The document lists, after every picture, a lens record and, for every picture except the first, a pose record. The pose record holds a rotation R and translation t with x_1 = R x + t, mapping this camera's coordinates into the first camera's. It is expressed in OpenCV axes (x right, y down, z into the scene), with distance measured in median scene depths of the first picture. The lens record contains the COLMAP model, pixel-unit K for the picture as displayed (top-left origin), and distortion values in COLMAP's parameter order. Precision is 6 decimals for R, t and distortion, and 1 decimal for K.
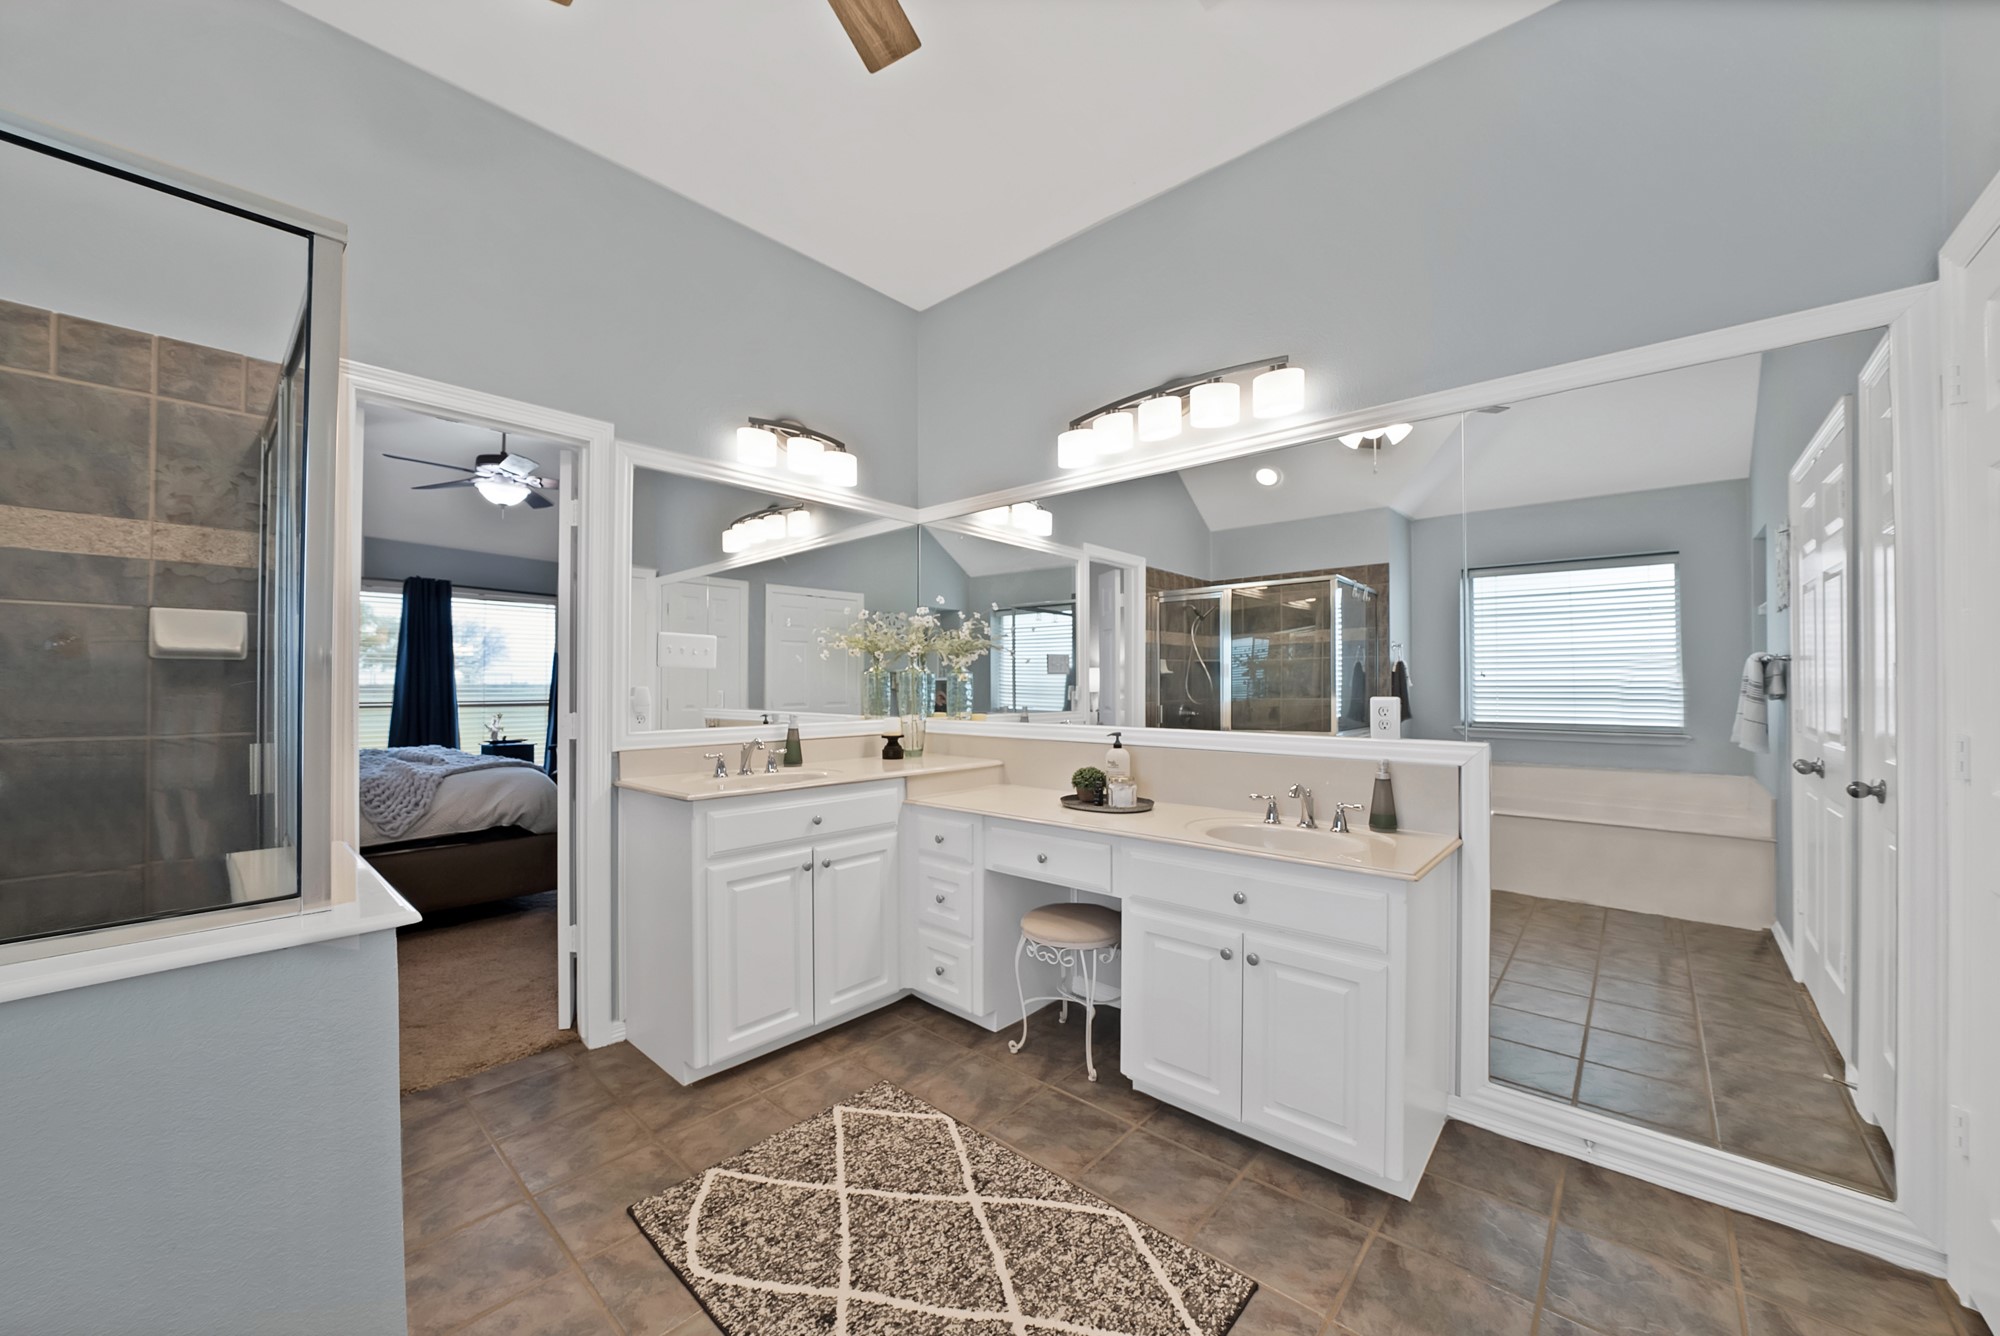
lens RADIAL K [[721.0, 0, 1003.6], [0, 721.0, 670.9], [0, 0, 1]] dist [-0.021658, 0.001323]
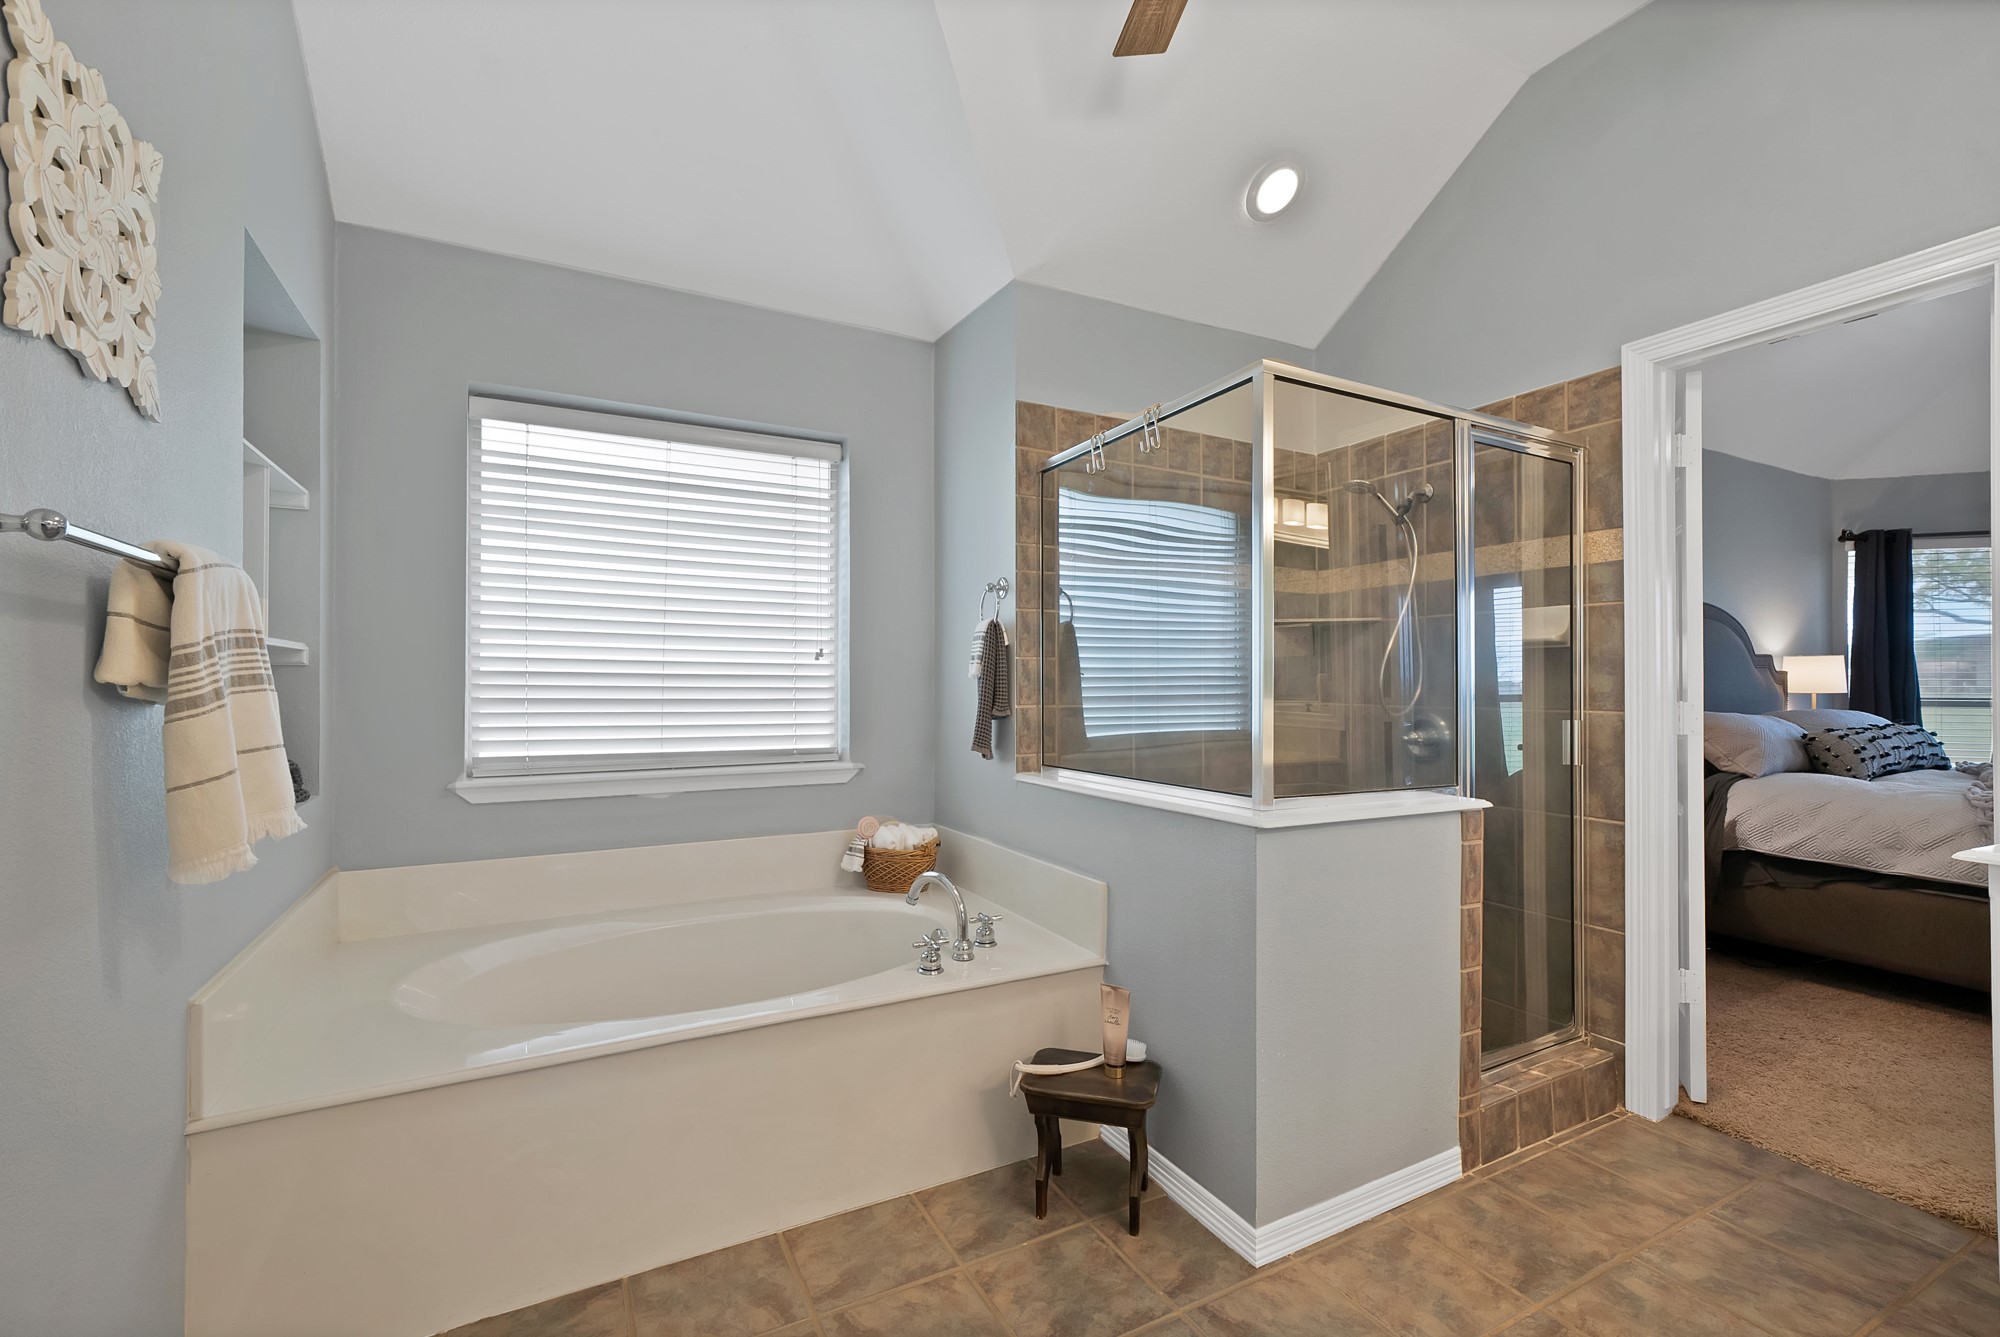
lens RADIAL K [[845.6, 0, 1001.1], [0, 845.6, 675.3], [0, 0, 1]] dist [0.000224, -0.000106]
pose [[-0.348791, 0.005514, -0.937184, 0.515100], [0.018852, 0.999822, -0.001134, 0.013725], [0.937011, -0.018063, -0.348832, 0.586372]]
